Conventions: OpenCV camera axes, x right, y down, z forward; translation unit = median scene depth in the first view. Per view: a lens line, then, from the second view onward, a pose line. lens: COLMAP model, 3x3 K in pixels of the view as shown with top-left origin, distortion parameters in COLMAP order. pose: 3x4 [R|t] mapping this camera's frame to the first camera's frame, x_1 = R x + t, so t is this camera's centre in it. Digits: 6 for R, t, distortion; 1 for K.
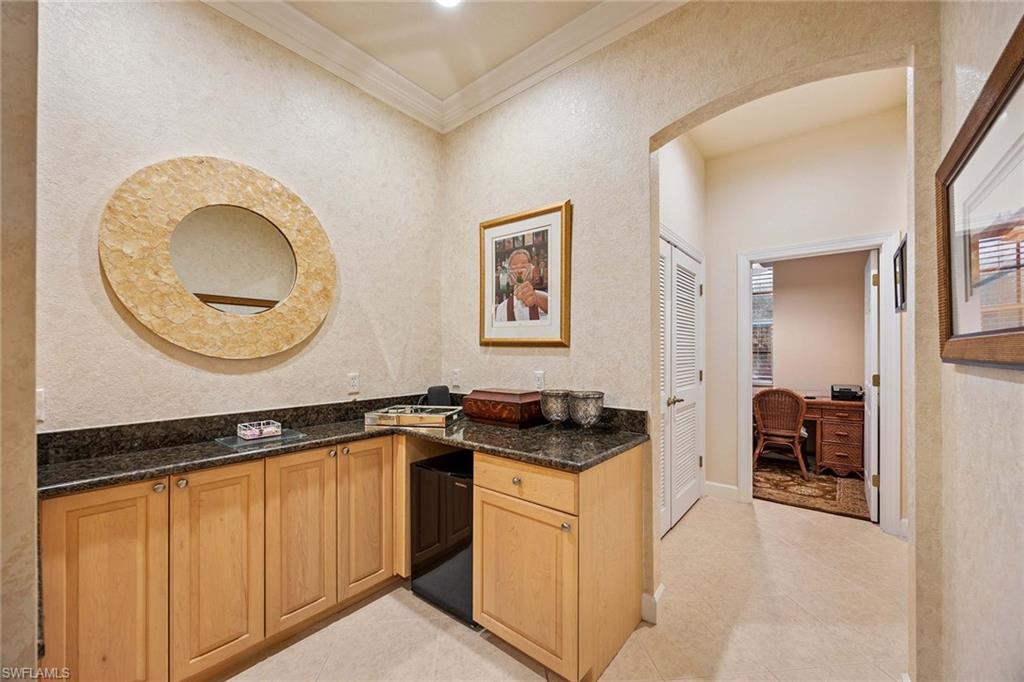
lens RADIAL K [[393.3, 0, 516.9], [0, 393.3, 350.6], [0, 0, 1]] dist [-0.002989, -0.000254]
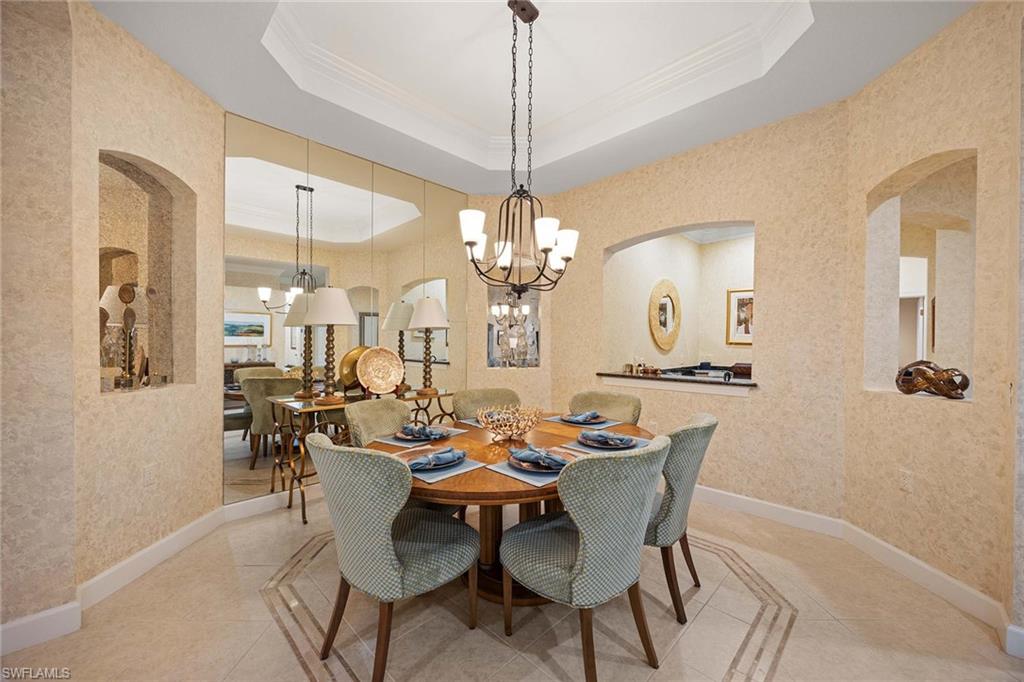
lens RADIAL K [[393.3, 0, 516.9], [0, 393.3, 350.6], [0, 0, 1]] dist [-0.002989, -0.000254]
pose [[0.995828, 0.004756, -0.091123, -1.279027], [-0.002785, 0.999760, 0.021740, -0.027628], [0.091205, -0.021396, 0.995602, -1.576030]]
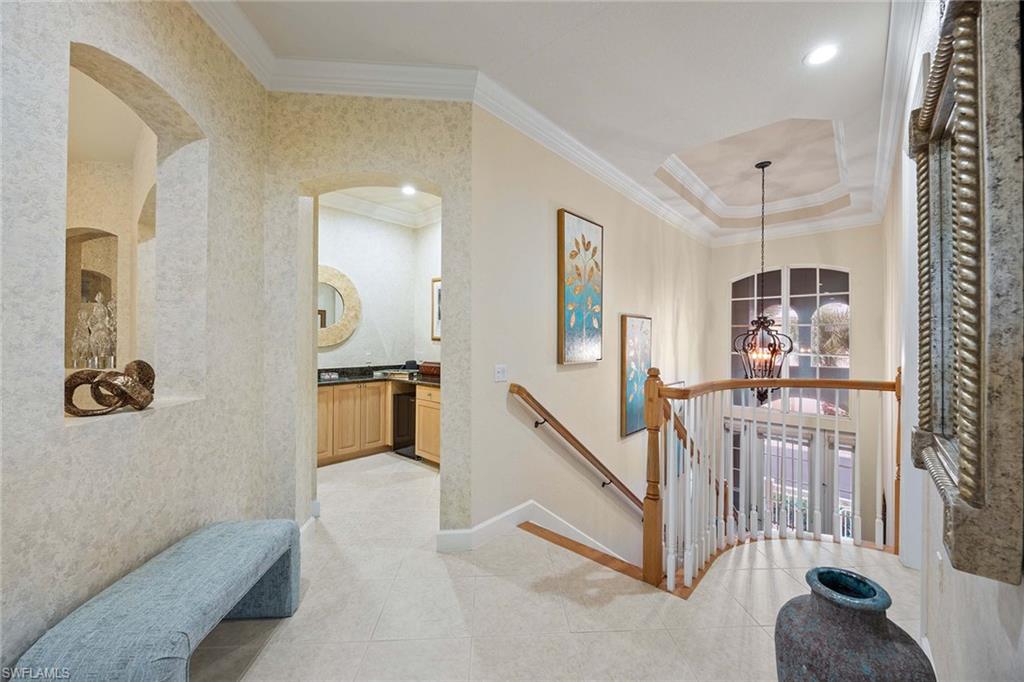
lens RADIAL K [[389.4, 0, 513.7], [0, 389.4, 338.6], [0, 0, 1]] dist [-0.000321, 0.000096]
pose [[0.998670, 0.006048, -0.051205, 0.501232], [-0.006125, 0.999980, -0.001362, -0.025037], [0.051196, 0.001674, 0.998687, -1.121678]]
